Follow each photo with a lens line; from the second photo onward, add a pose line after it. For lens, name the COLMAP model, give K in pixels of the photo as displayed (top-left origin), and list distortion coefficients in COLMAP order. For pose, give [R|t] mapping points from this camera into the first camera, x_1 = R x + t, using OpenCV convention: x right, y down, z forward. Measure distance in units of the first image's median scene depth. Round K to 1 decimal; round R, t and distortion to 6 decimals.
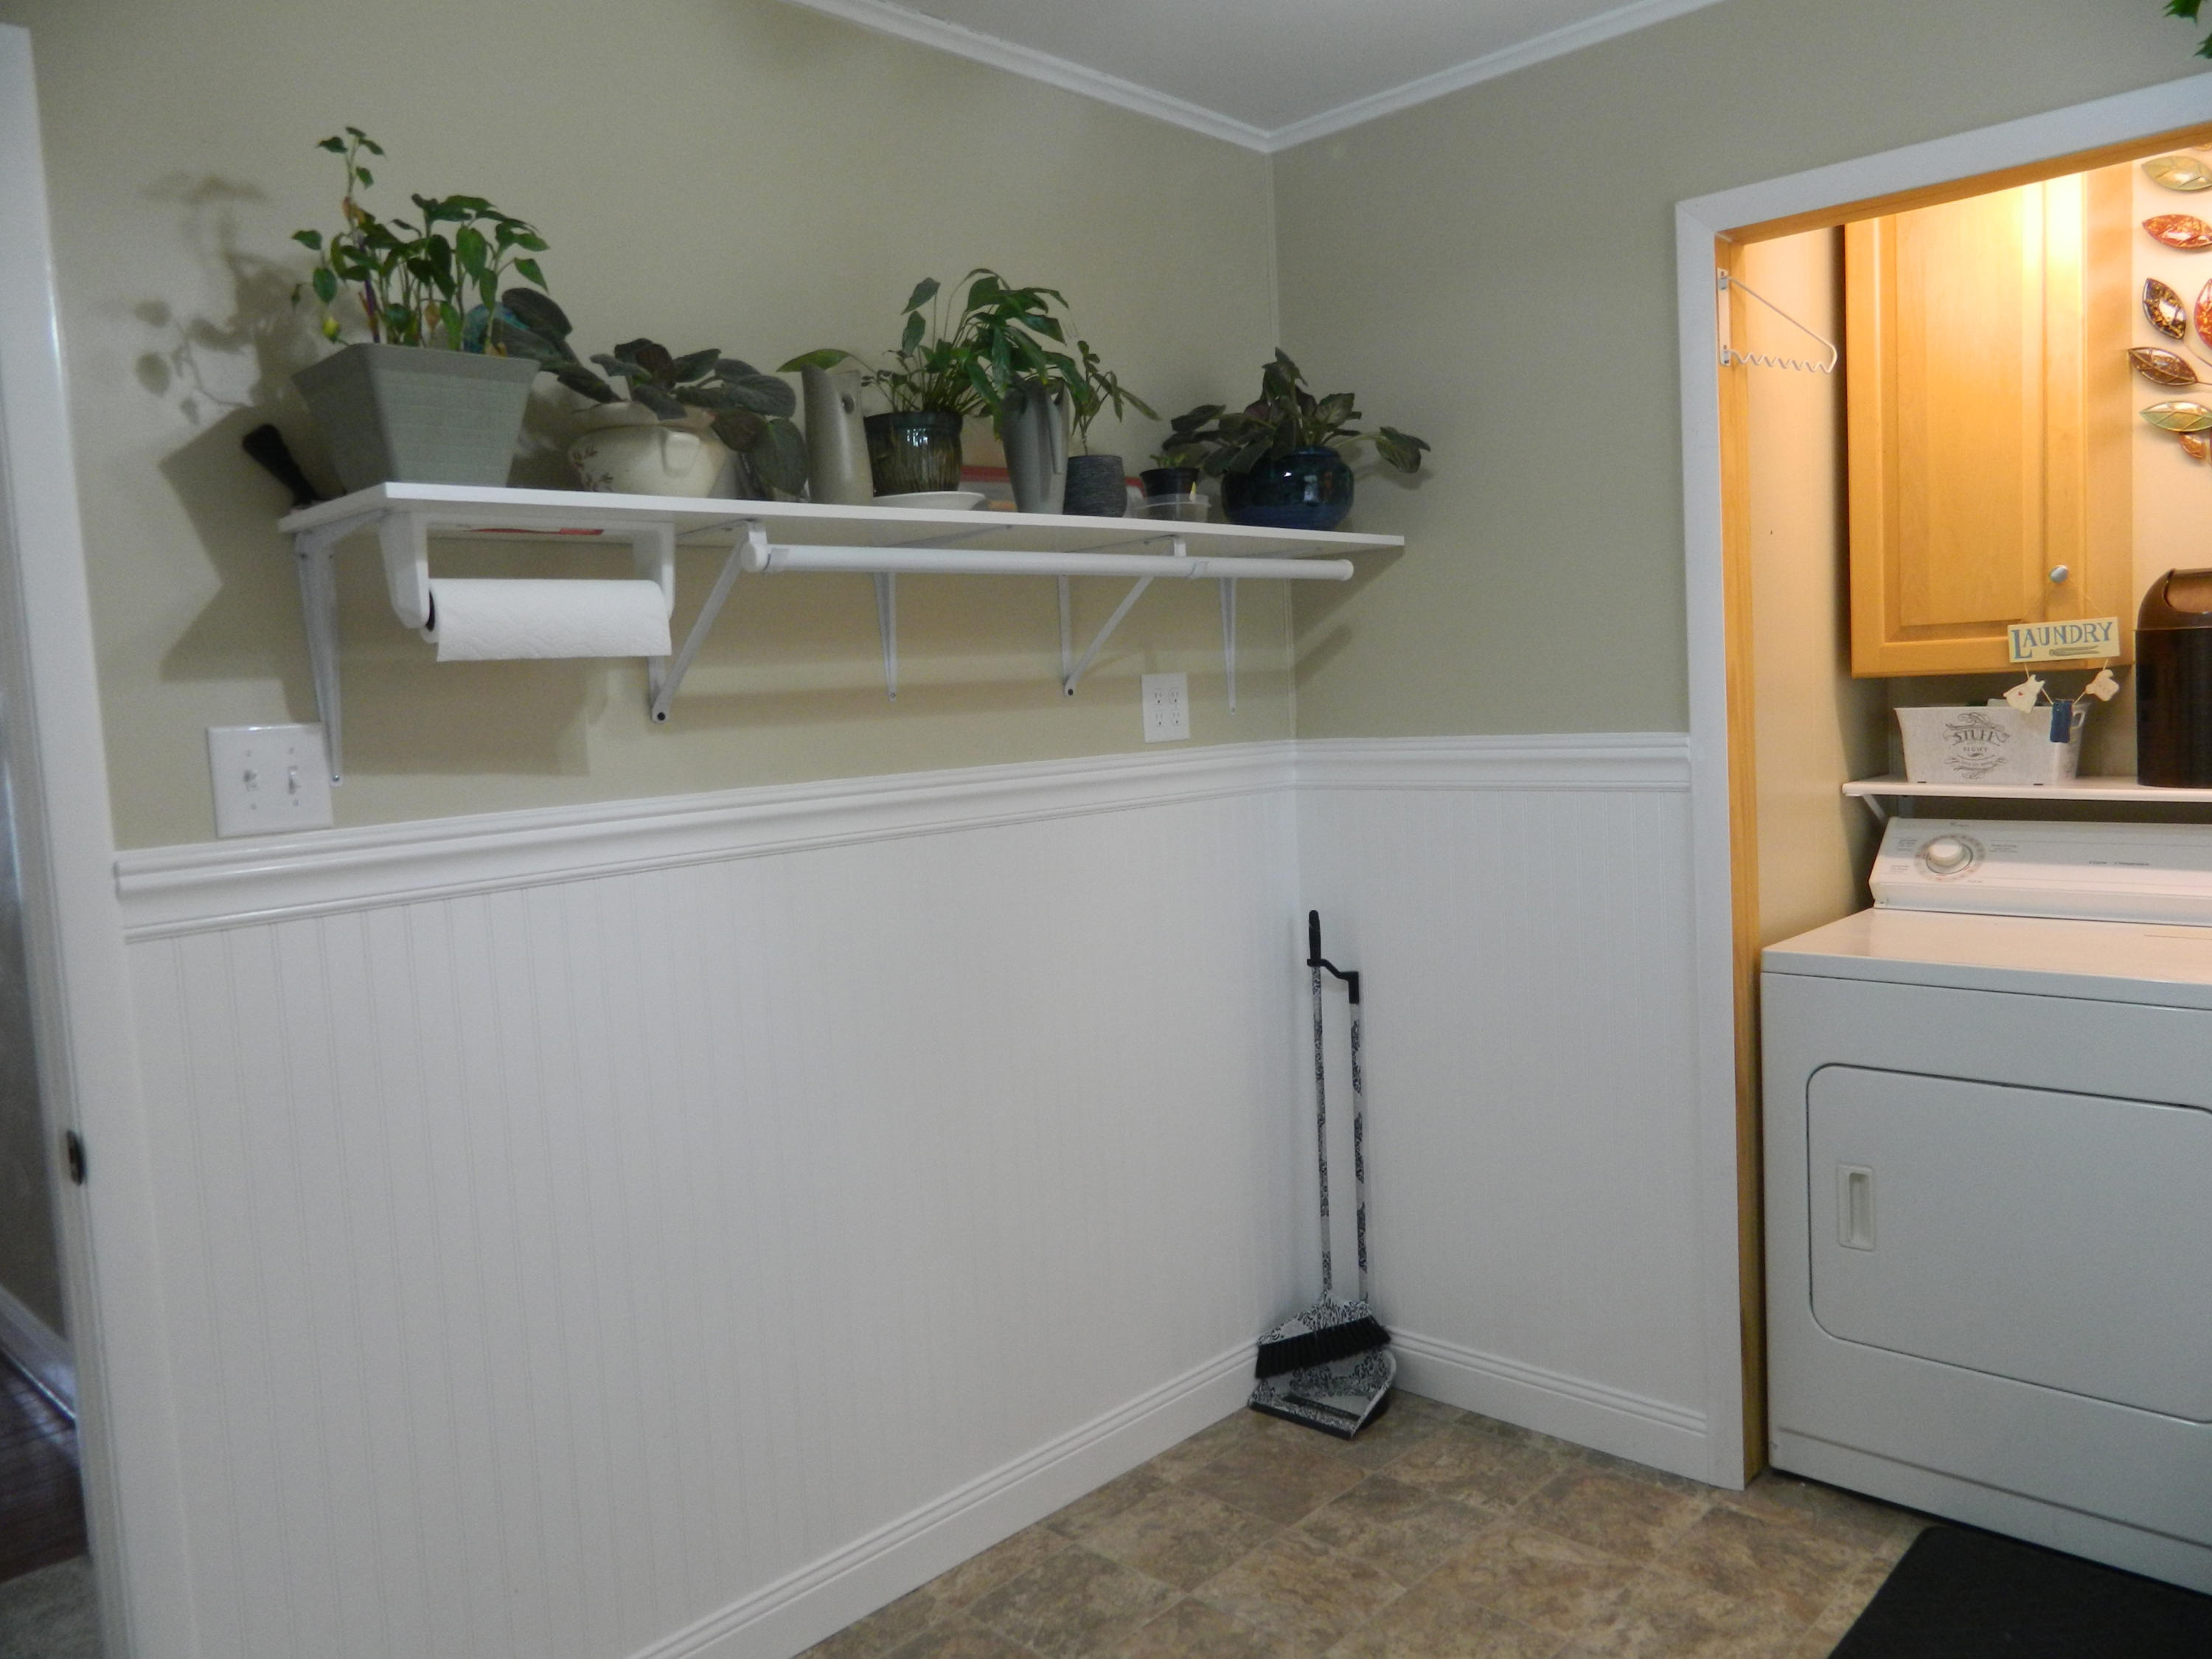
lens RADIAL K [[1634.1, 0, 1099.1], [0, 1634.1, 812.8], [0, 0, 1]] dist [0.003408, -0.001054]
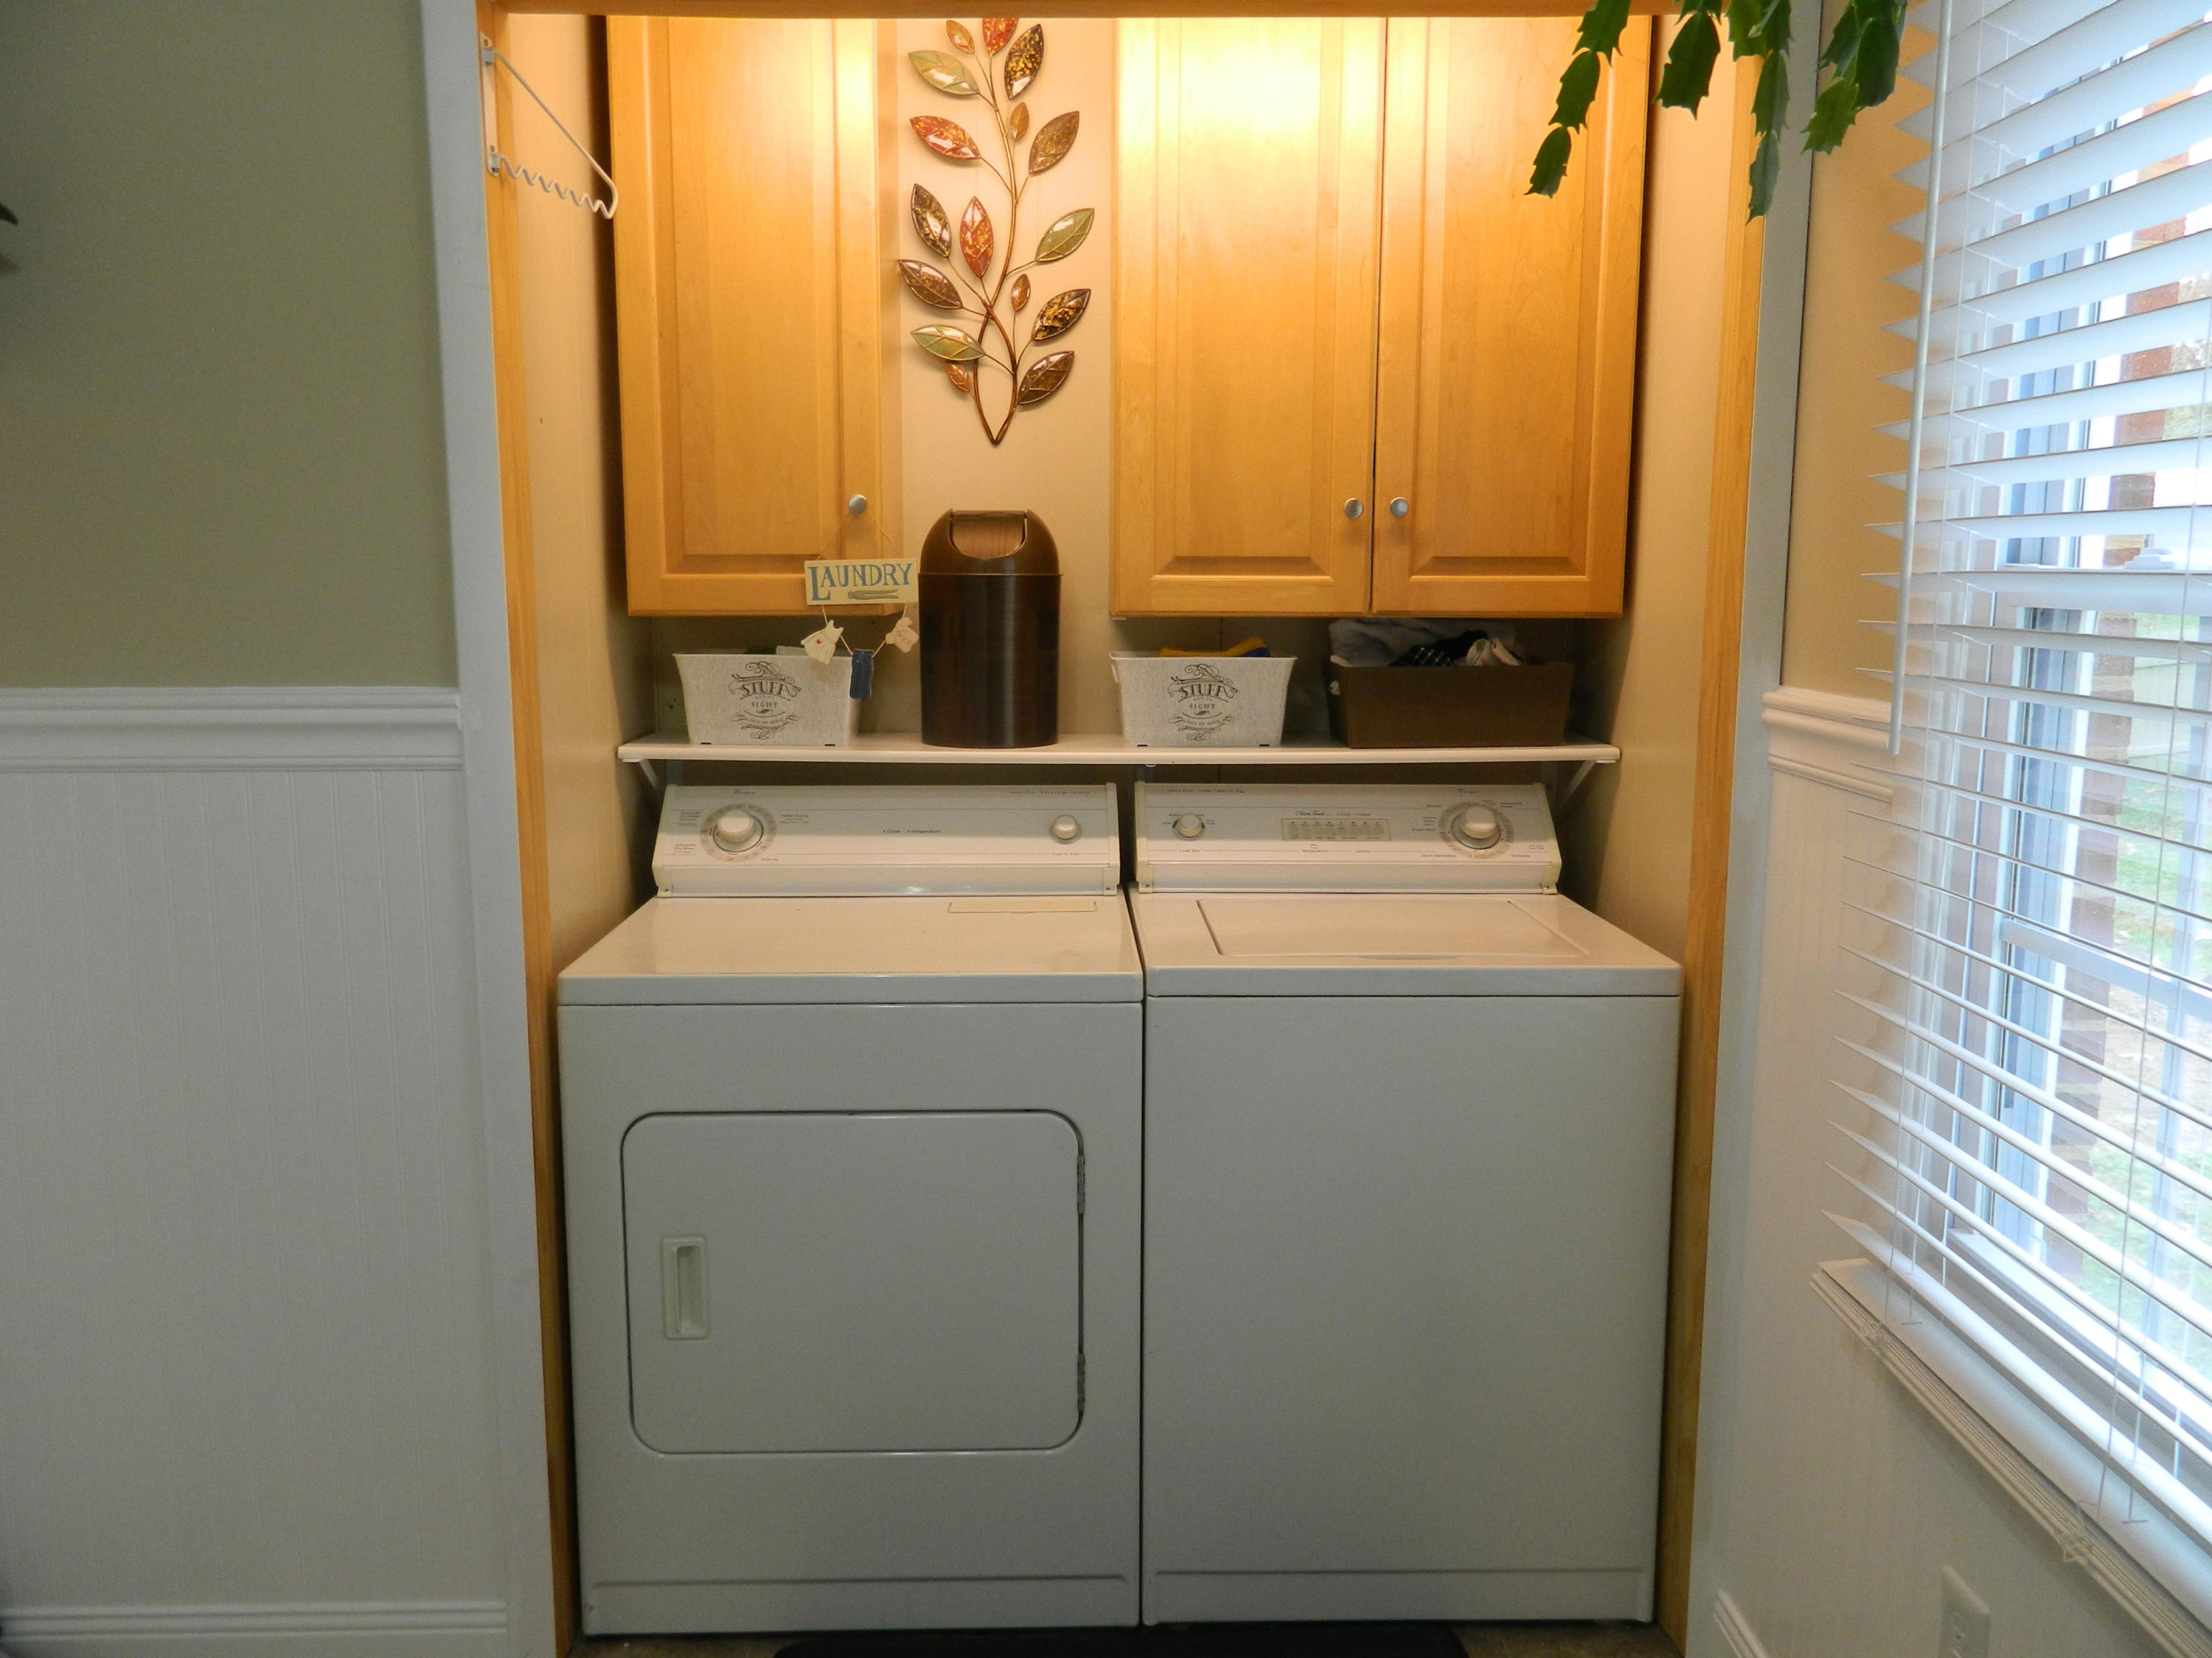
lens RADIAL K [[1710.5, 0, 1075.5], [0, 1710.5, 805.4], [0, 0, 1]] dist [0.005297, -0.000819]
pose [[0.713244, -0.046336, 0.699382, 0.025981], [0.020484, 0.998764, 0.045281, -0.024440], [-0.700616, -0.017970, 0.713312, 0.258542]]
